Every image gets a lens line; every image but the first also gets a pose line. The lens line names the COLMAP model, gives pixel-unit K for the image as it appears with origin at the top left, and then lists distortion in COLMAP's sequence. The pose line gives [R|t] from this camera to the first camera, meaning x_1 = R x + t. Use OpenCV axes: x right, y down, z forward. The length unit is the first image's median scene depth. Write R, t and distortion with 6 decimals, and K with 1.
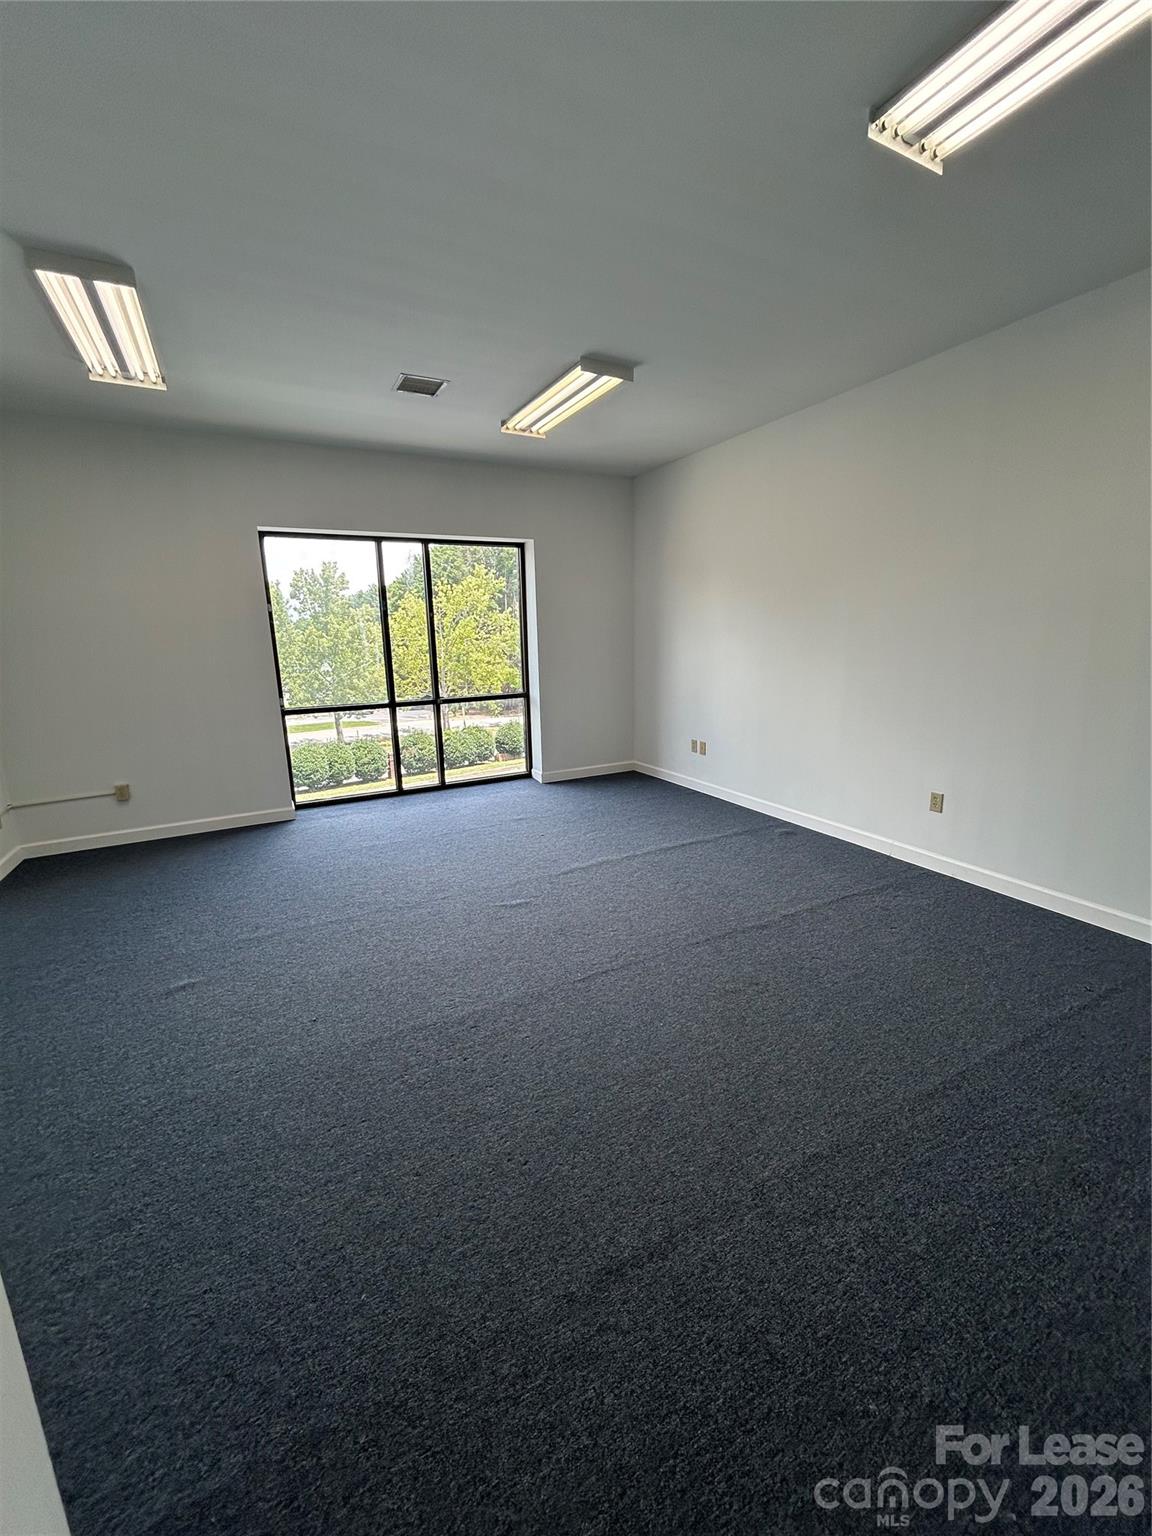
lens RADIAL K [[623.2, 0, 579.9], [0, 623.2, 768.7], [0, 0, 1]] dist [-0.001545, -0.000627]
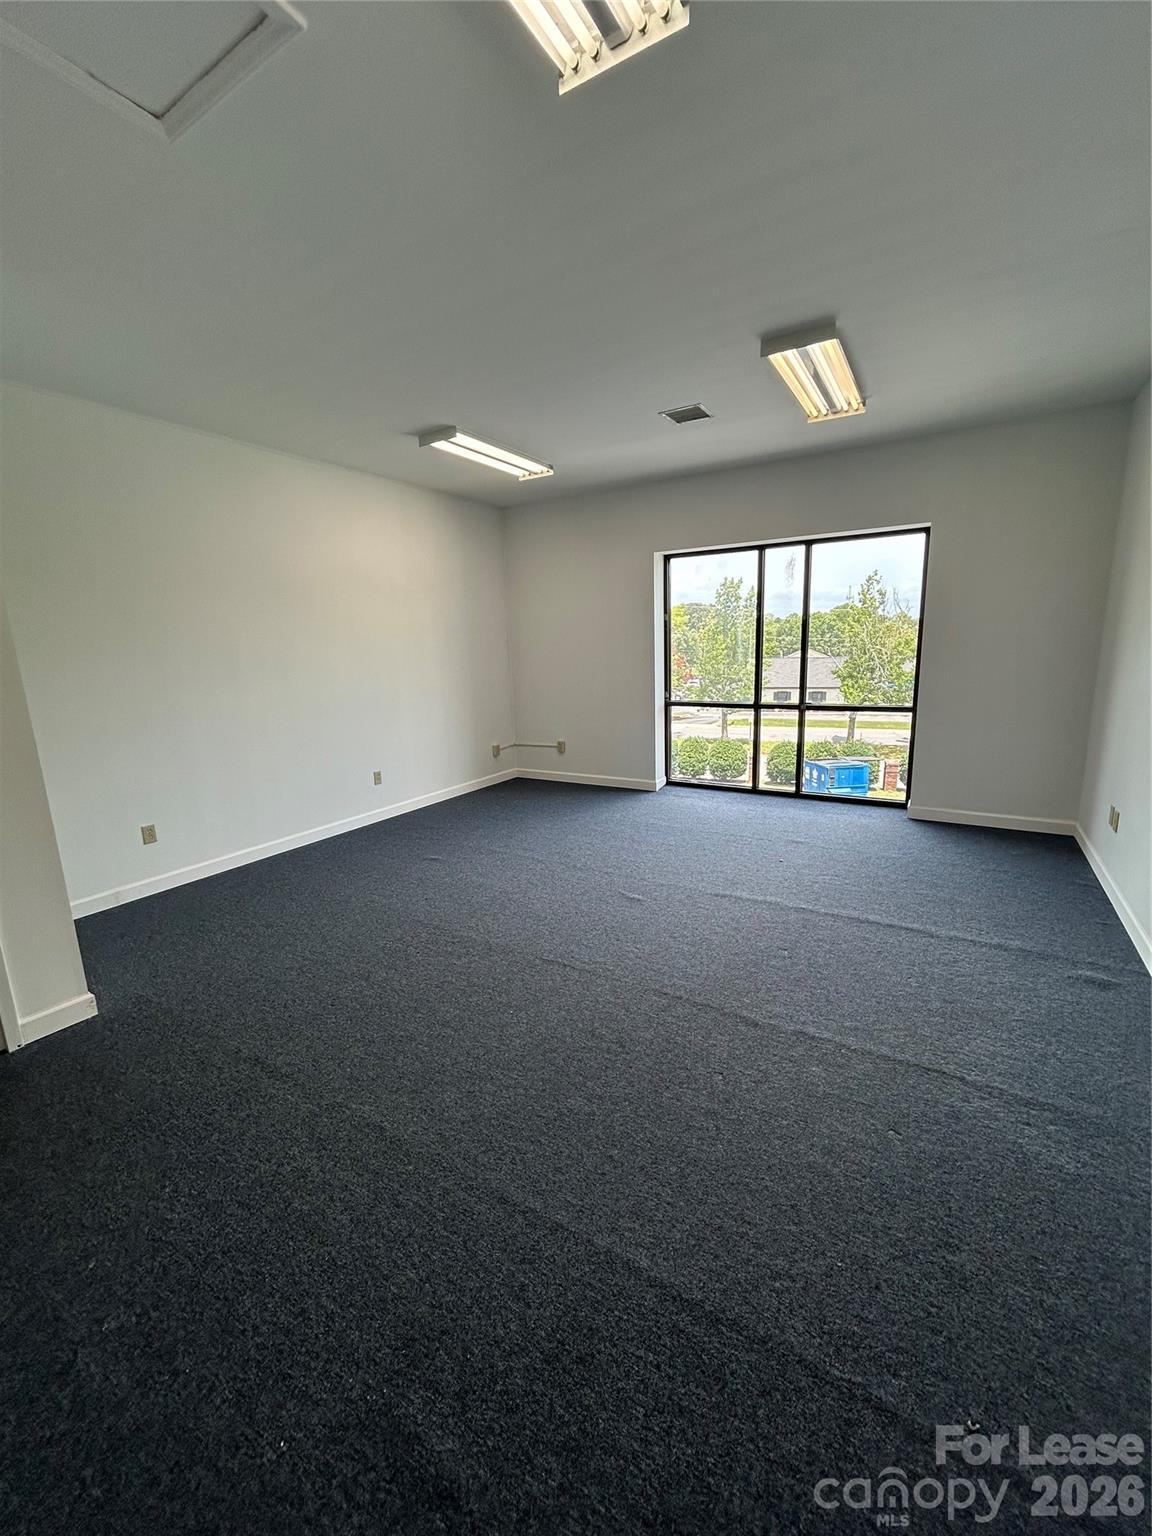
lens RADIAL K [[623.2, 0, 578.9], [0, 623.2, 771.5], [0, 0, 1]] dist [-0.001545, -0.000627]
pose [[0.508452, 0.182888, -0.841445, 0.550345], [-0.167400, 0.979535, 0.111749, -0.077301], [0.844662, 0.084039, 0.528662, 0.258600]]
